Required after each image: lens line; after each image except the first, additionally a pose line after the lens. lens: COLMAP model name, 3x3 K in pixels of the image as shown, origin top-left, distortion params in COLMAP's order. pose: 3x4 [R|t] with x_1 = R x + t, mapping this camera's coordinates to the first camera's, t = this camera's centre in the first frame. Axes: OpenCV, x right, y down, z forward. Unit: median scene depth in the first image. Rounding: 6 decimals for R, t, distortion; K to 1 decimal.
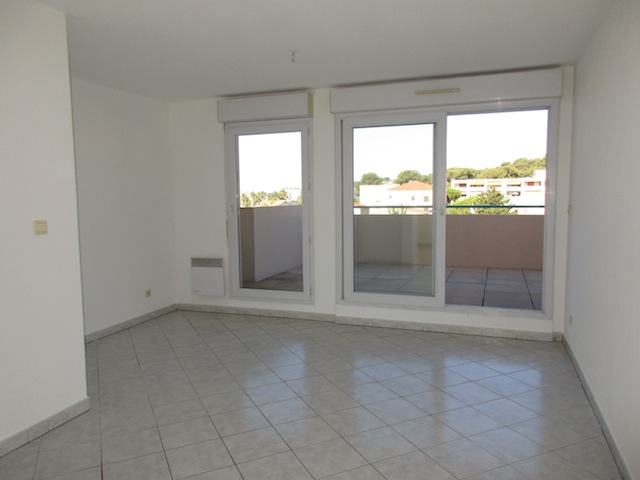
lens RADIAL K [[479.6, 0, 316.3], [0, 479.6, 246.6], [0, 0, 1]] dist [-0.047641, 0.001761]
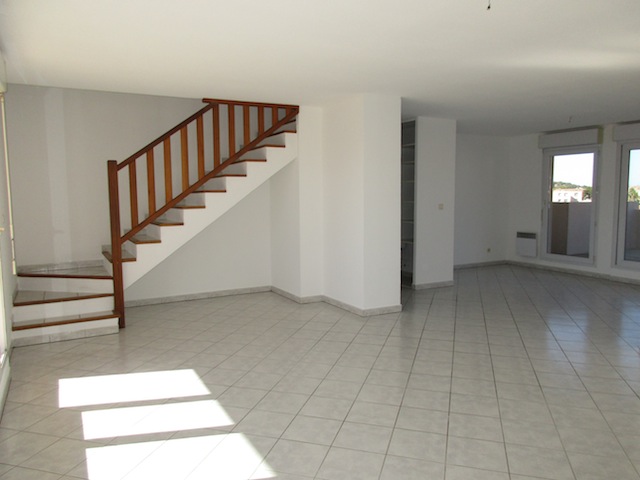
lens RADIAL K [[479.6, 0, 316.3], [0, 479.6, 246.6], [0, 0, 1]] dist [-0.047641, 0.001761]
pose [[0.744797, 0.078060, -0.662709, 0.316620], [-0.073702, 0.996681, 0.034567, 0.069898], [0.663208, 0.023097, 0.748079, -0.687502]]
